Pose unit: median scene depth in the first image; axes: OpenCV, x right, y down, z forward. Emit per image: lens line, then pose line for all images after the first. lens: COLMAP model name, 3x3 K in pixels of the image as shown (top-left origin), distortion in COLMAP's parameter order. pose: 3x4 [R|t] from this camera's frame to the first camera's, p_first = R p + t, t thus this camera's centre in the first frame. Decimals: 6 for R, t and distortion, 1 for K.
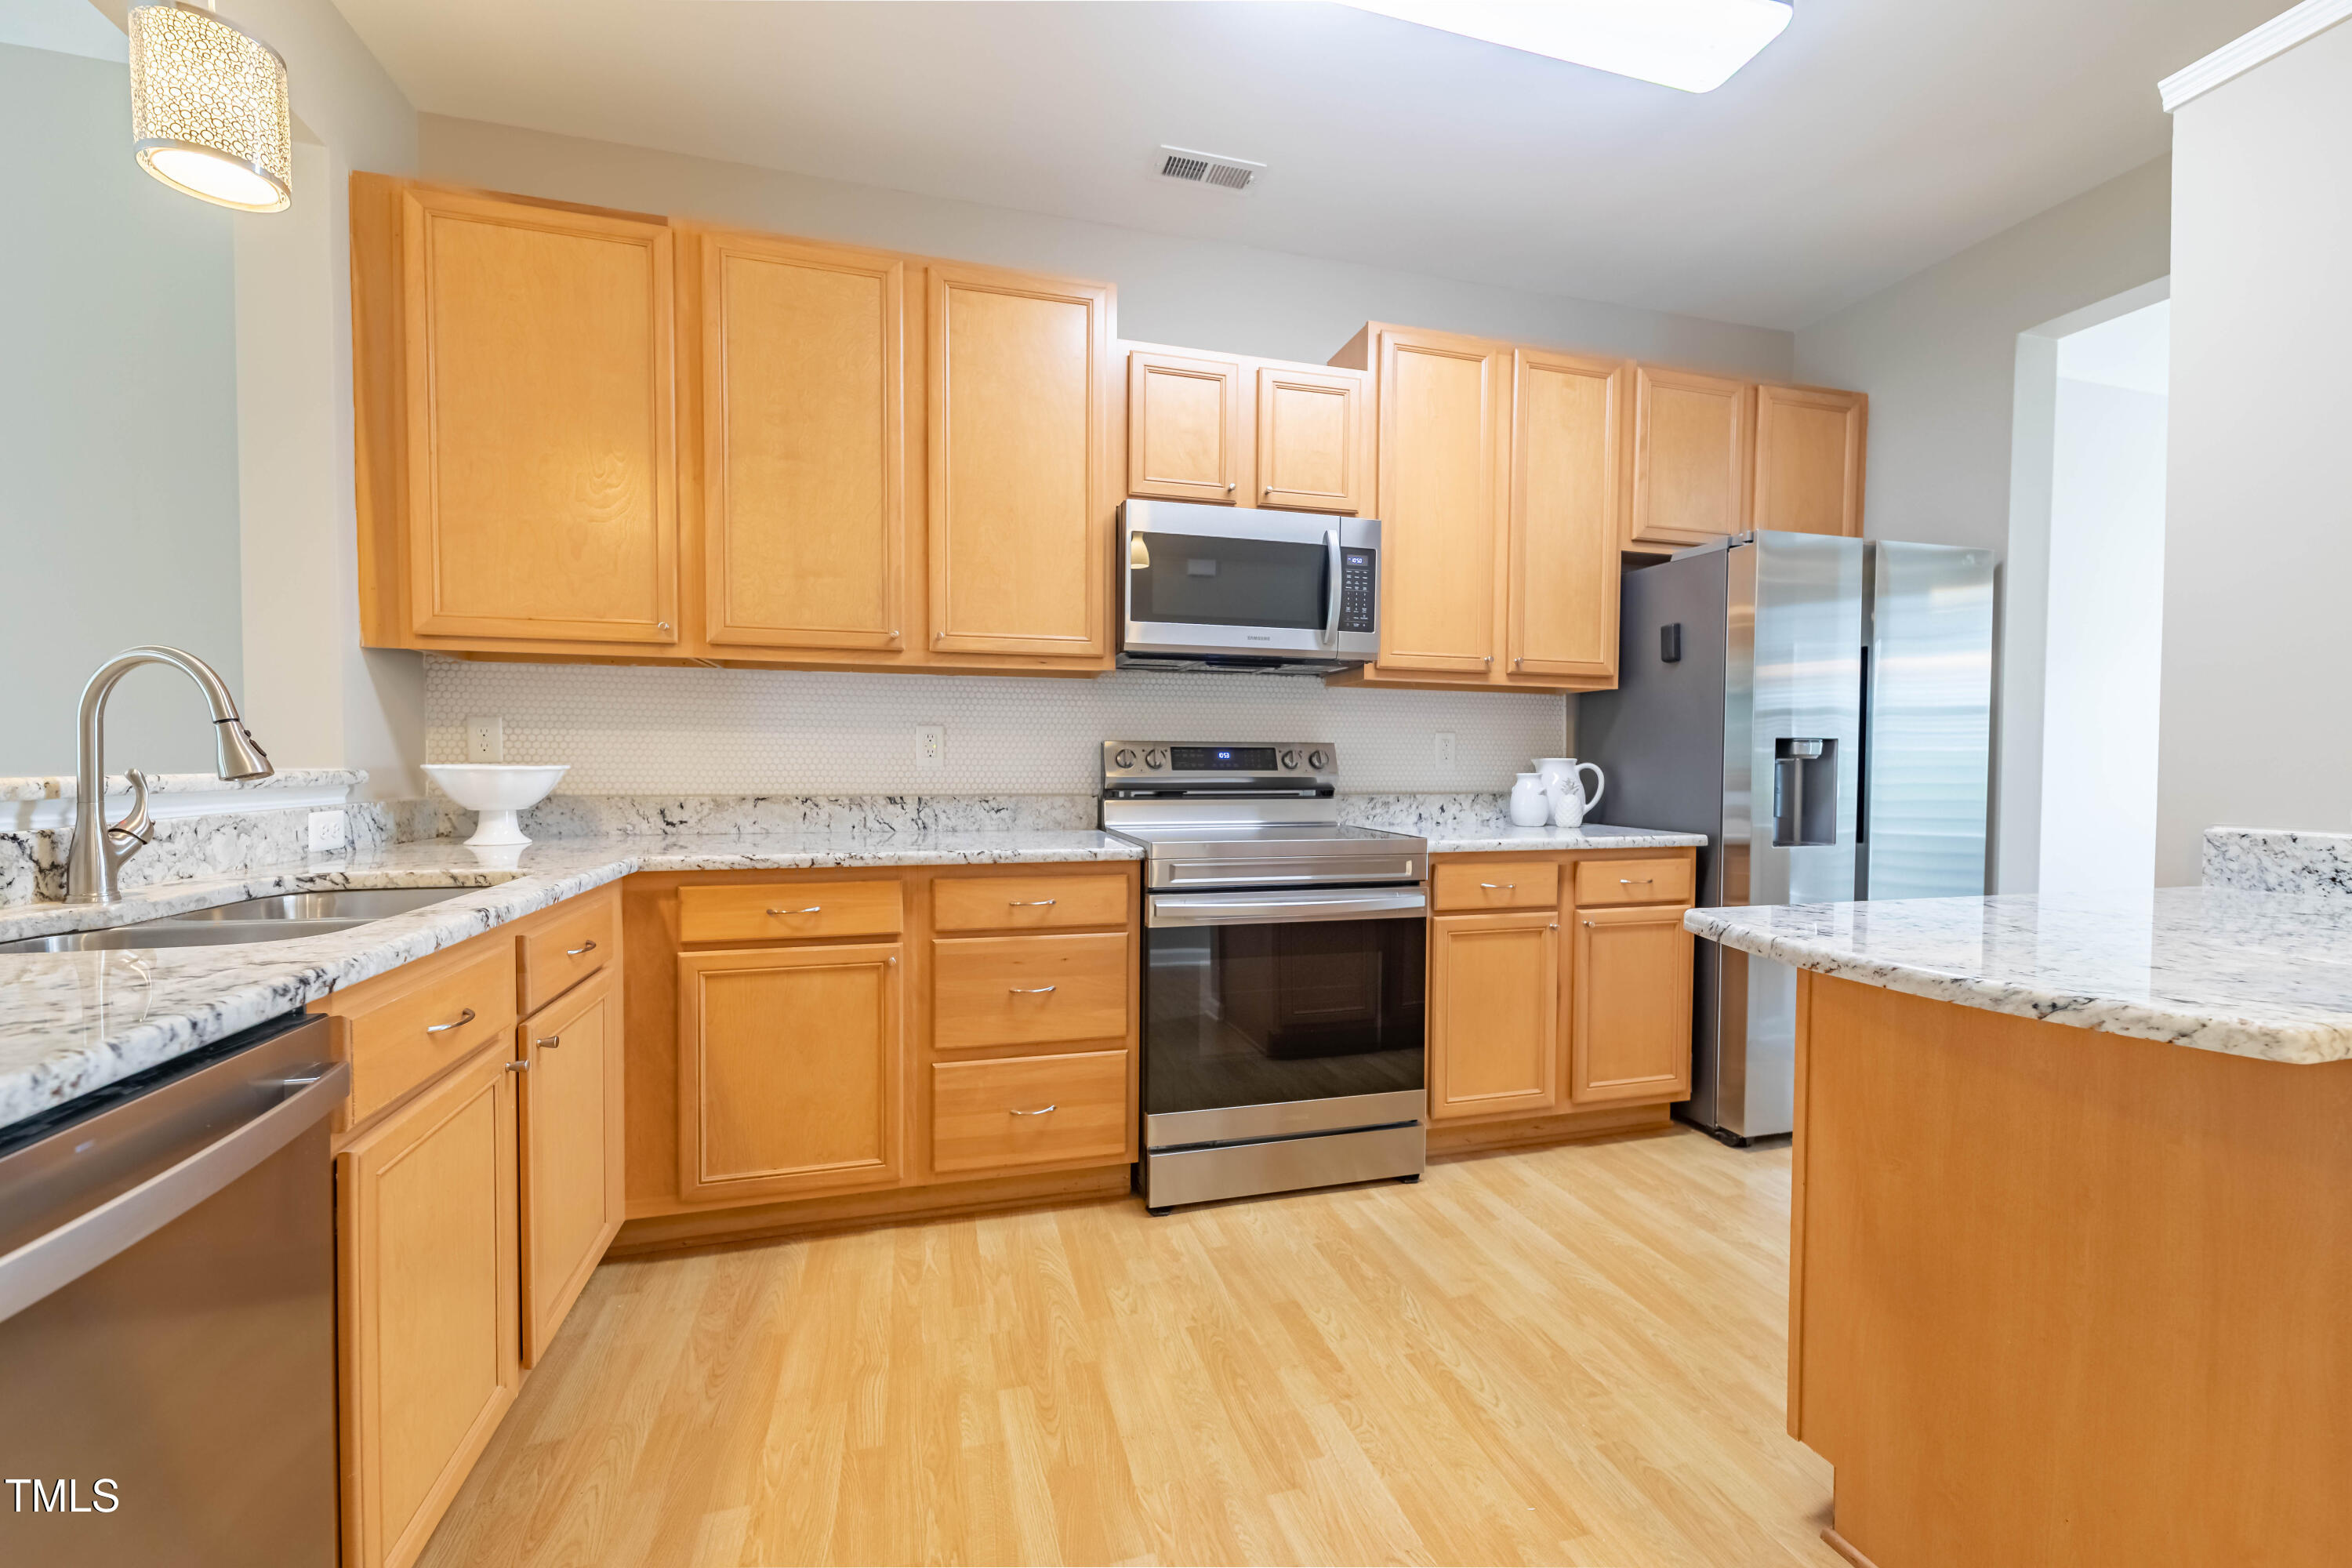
lens RADIAL K [[947.9, 0, 1189.4], [0, 947.9, 784.3], [0, 0, 1]] dist [0.000924, -0.000640]
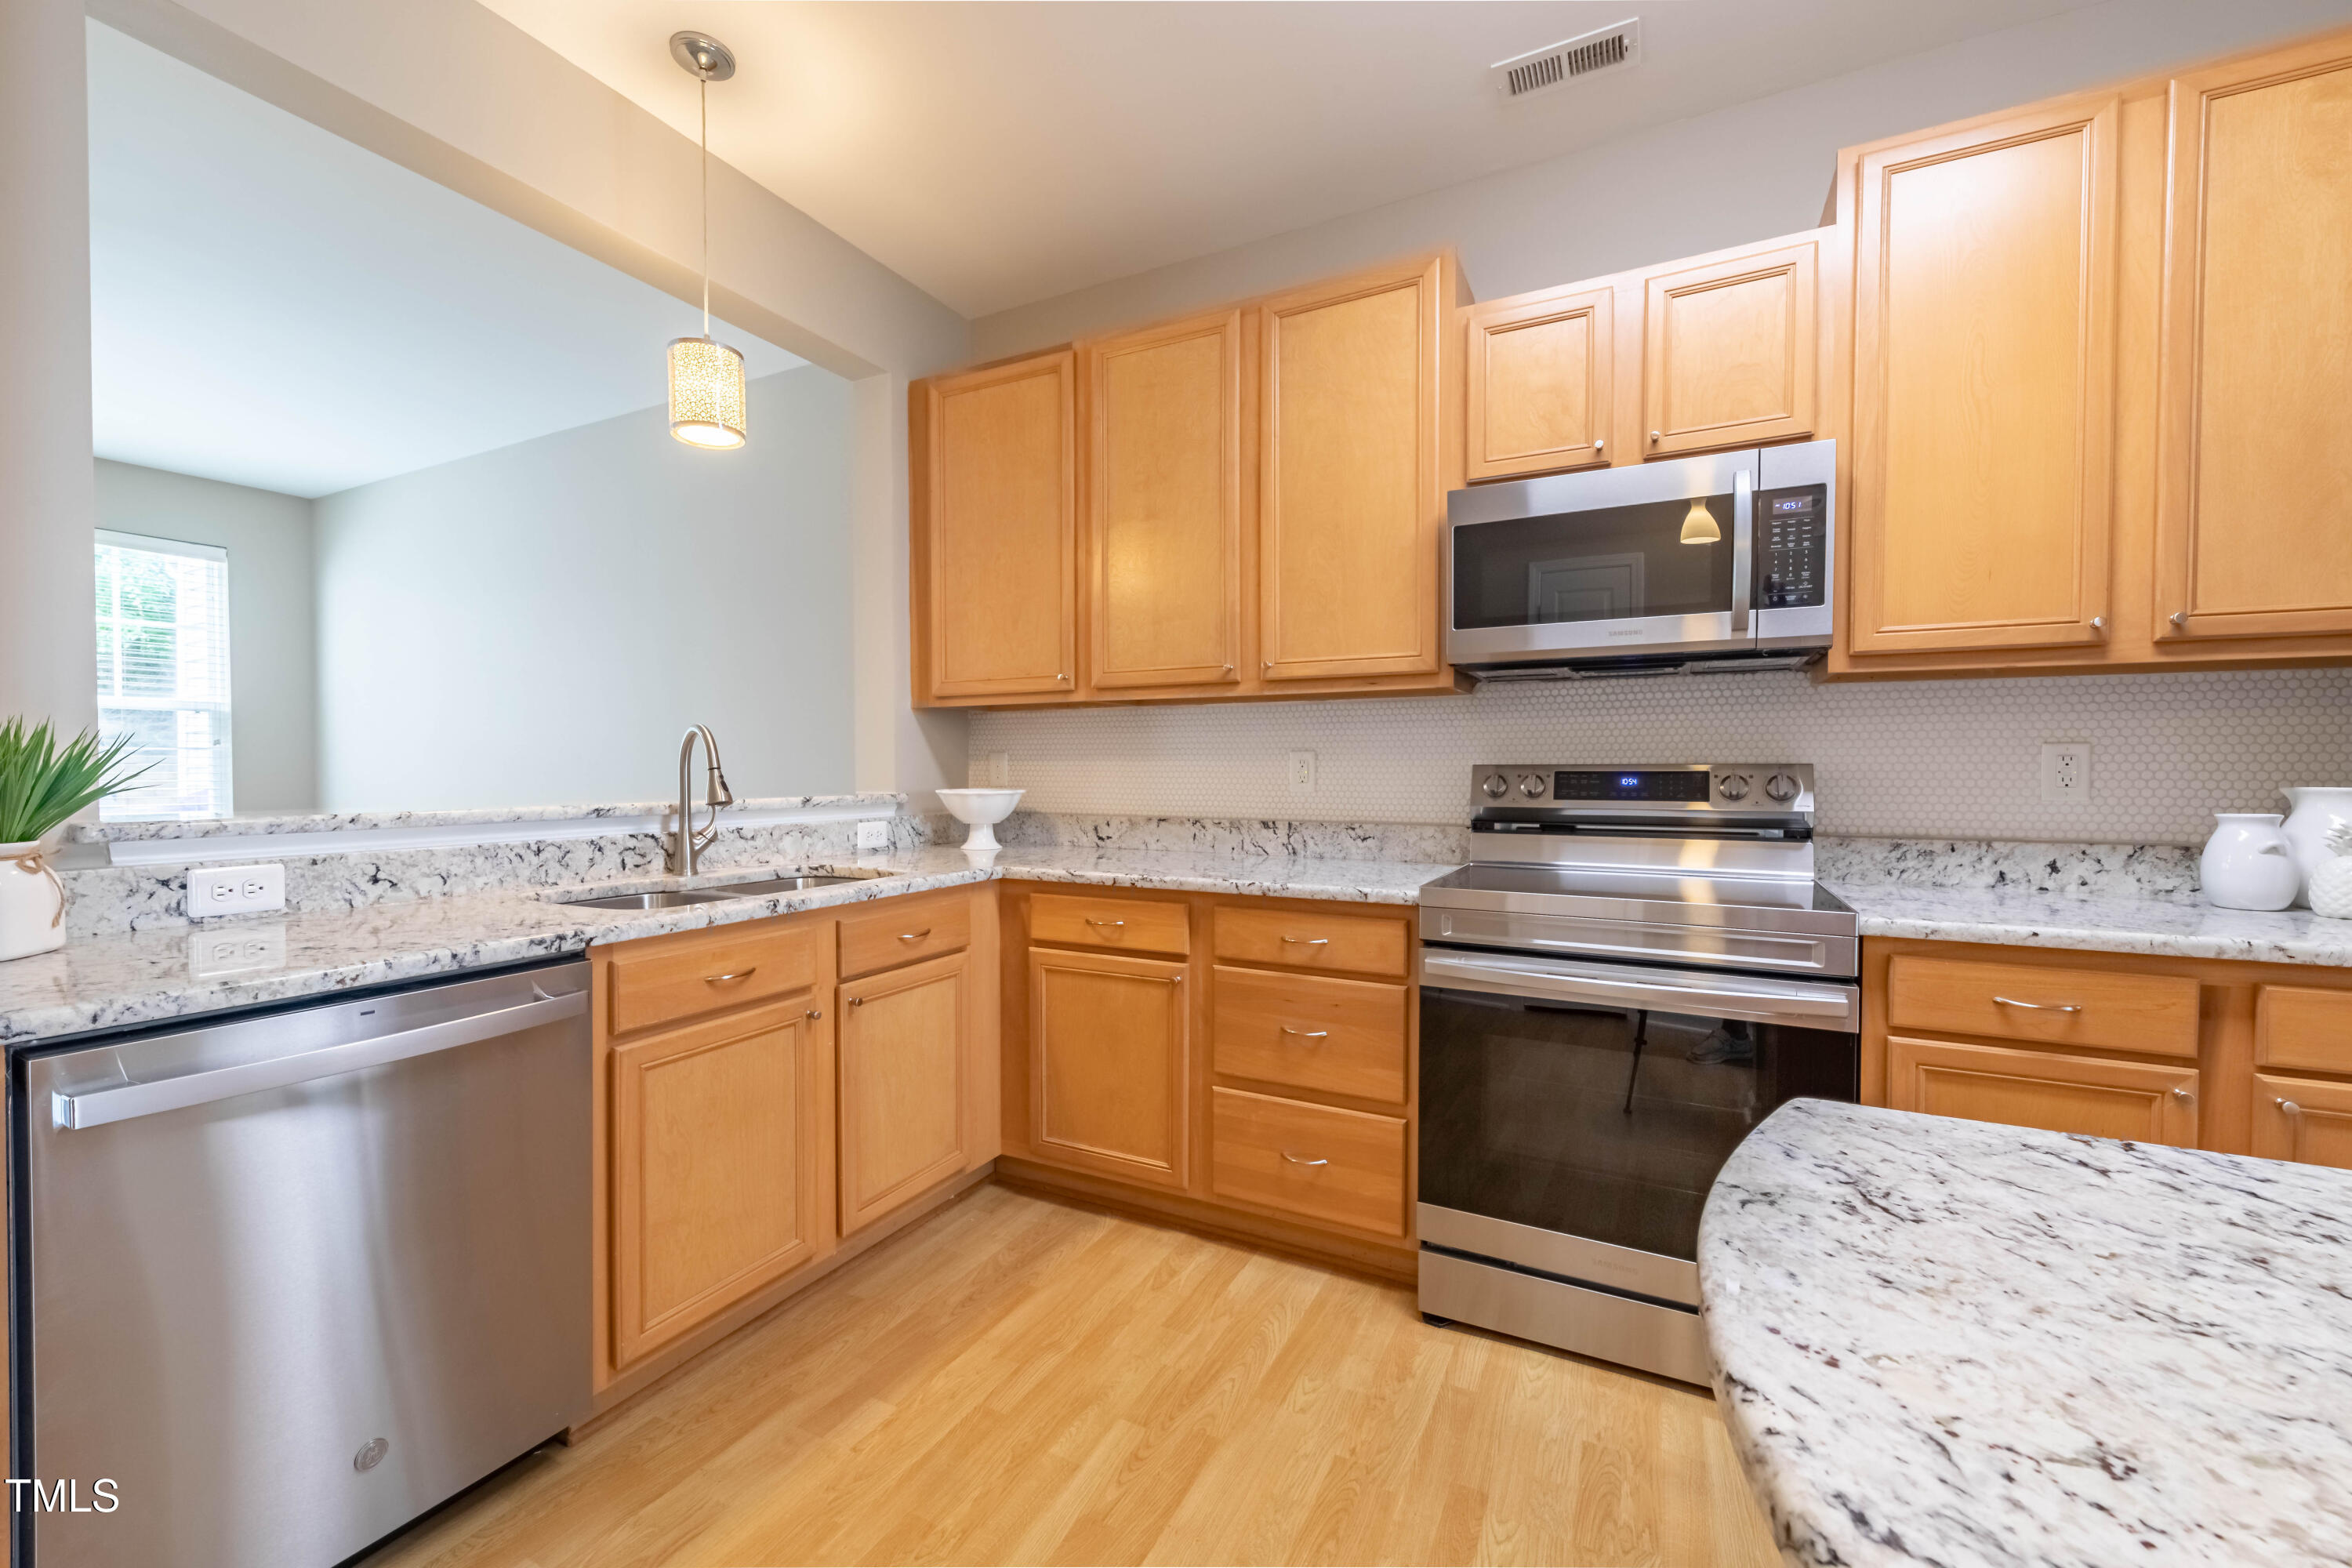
lens RADIAL K [[947.9, 0, 1182.1], [0, 947.9, 784.8], [0, 0, 1]] dist [0.000924, -0.000640]
pose [[0.727014, 0.006607, -0.686590, 0.390910], [-0.012494, 0.999915, -0.003607, -0.025877], [0.686508, 0.011200, 0.727036, 0.218270]]
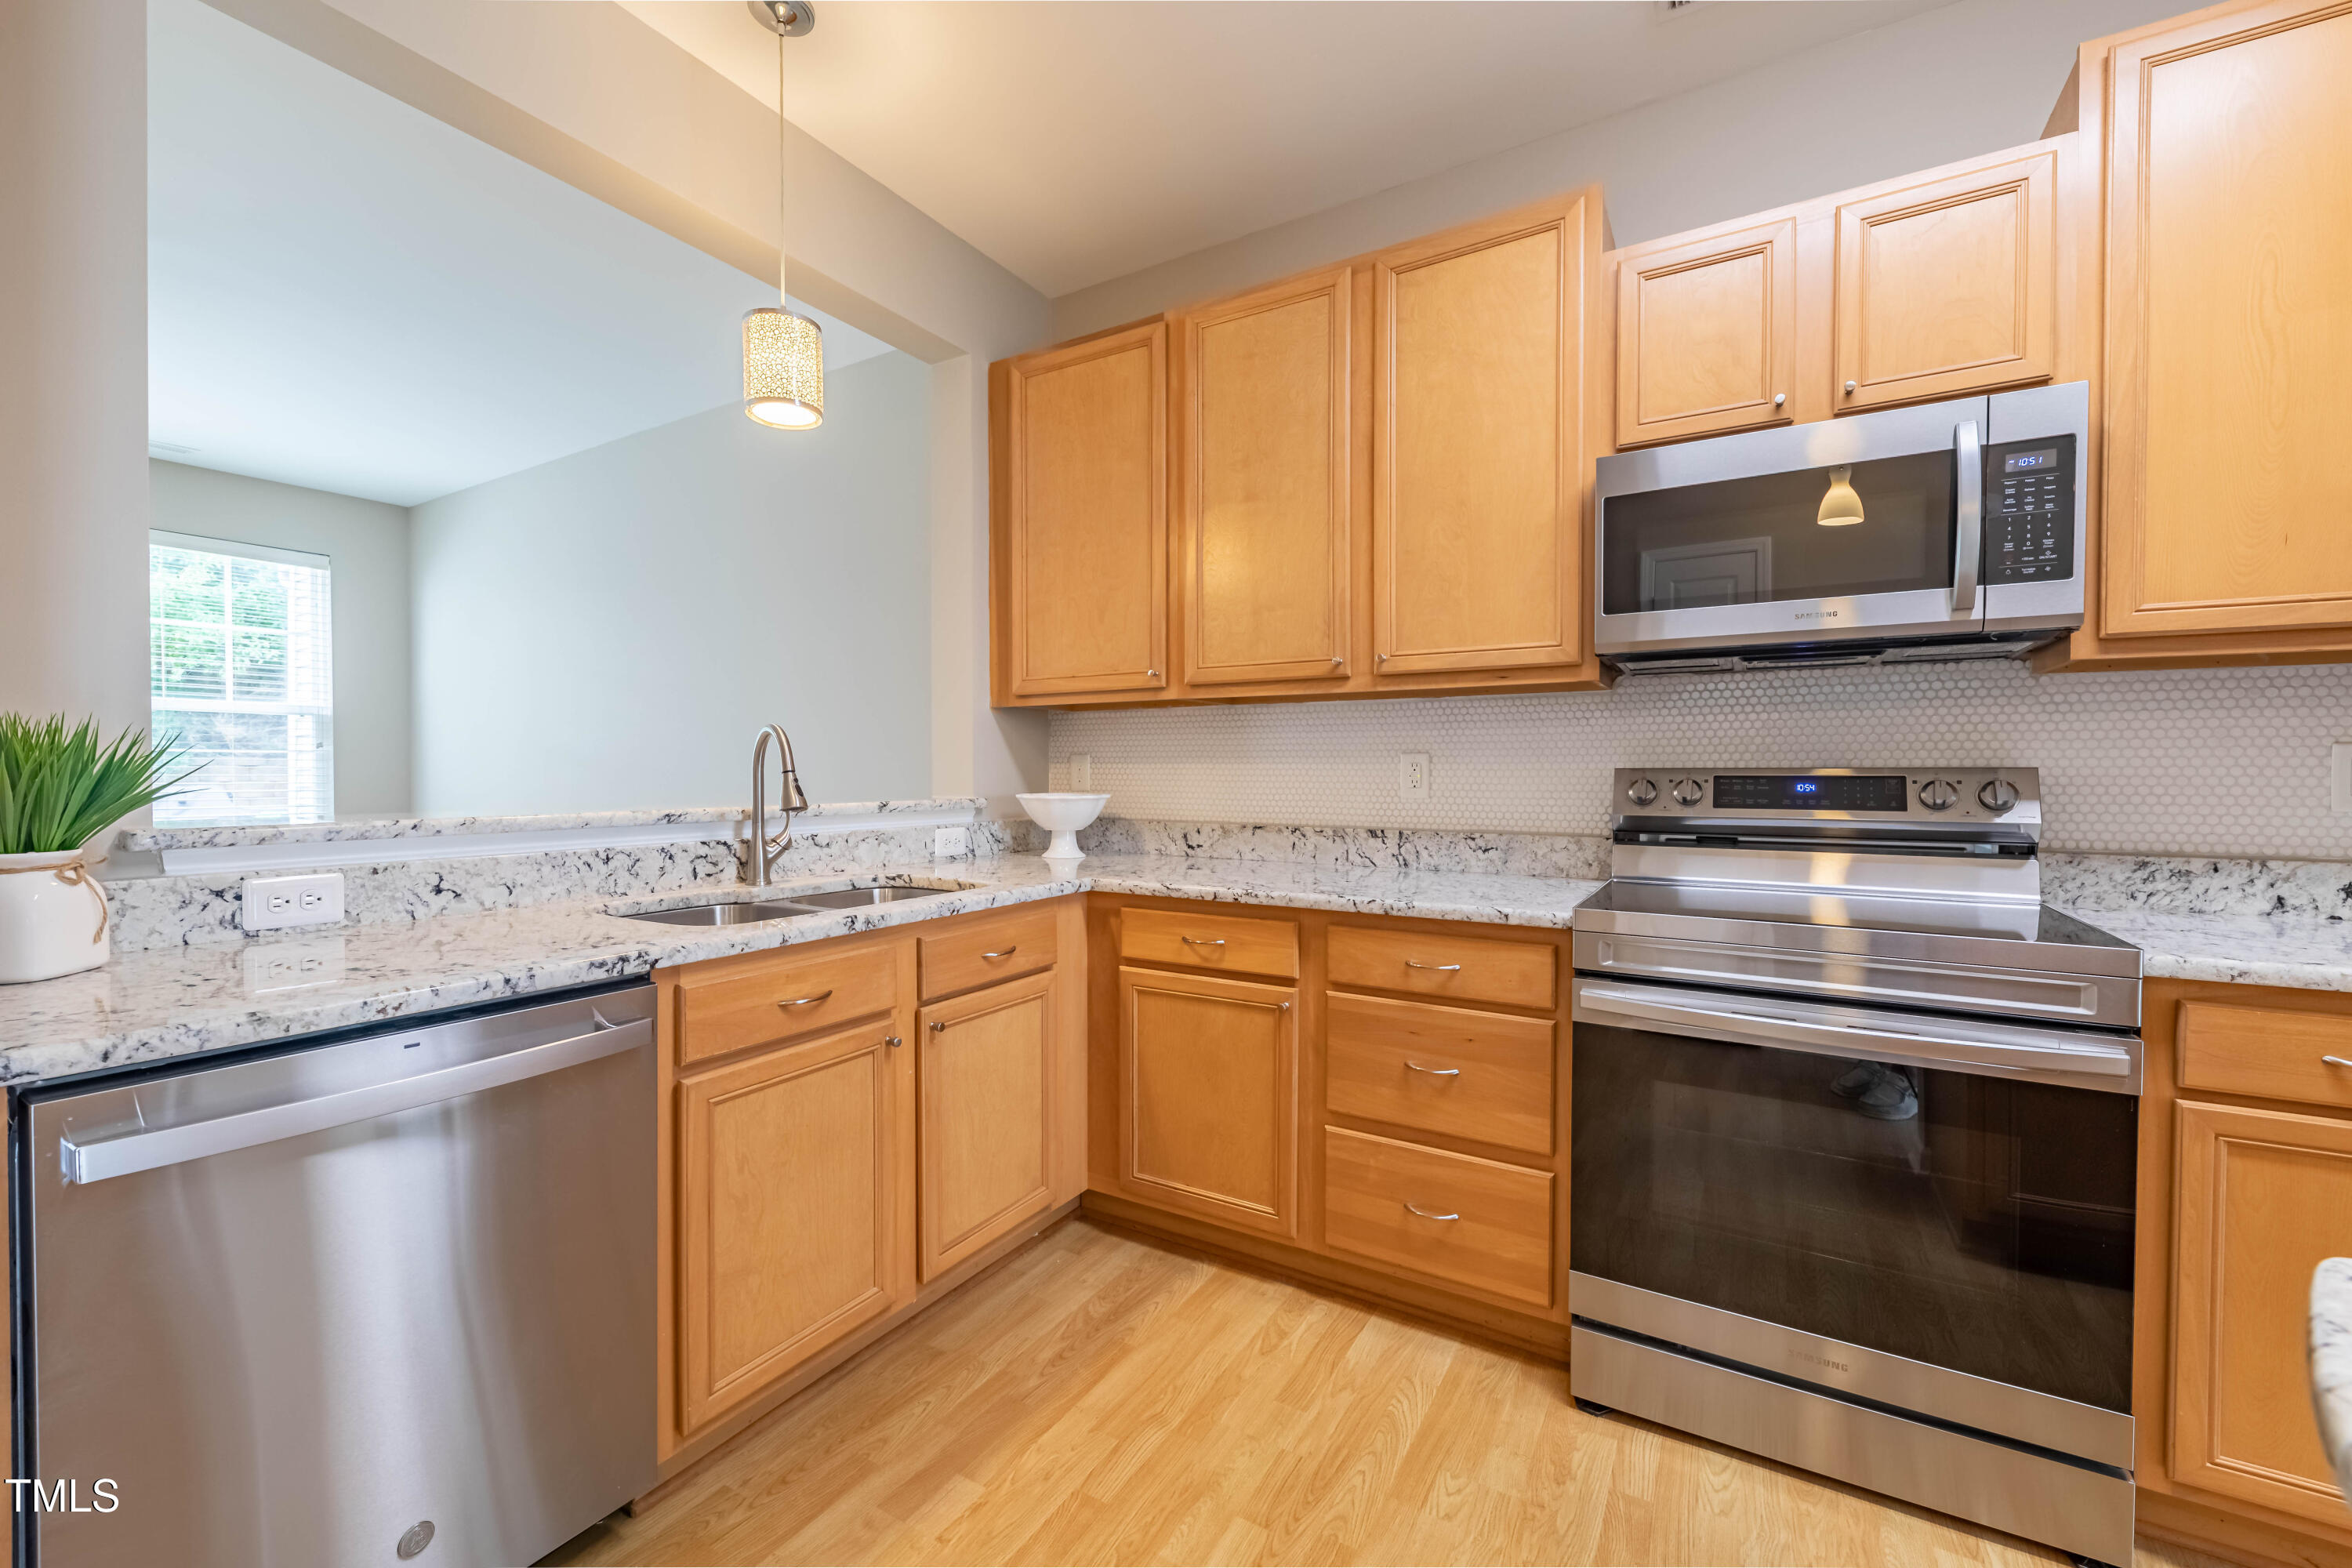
lens RADIAL K [[947.9, 0, 1178.8], [0, 947.9, 784.5], [0, 0, 1]] dist [0.000924, -0.000640]
pose [[0.678953, 0.005840, -0.734159, 0.296367], [-0.014993, 0.999870, -0.005912, -0.027865], [0.734029, 0.015022, 0.678952, 0.252546]]
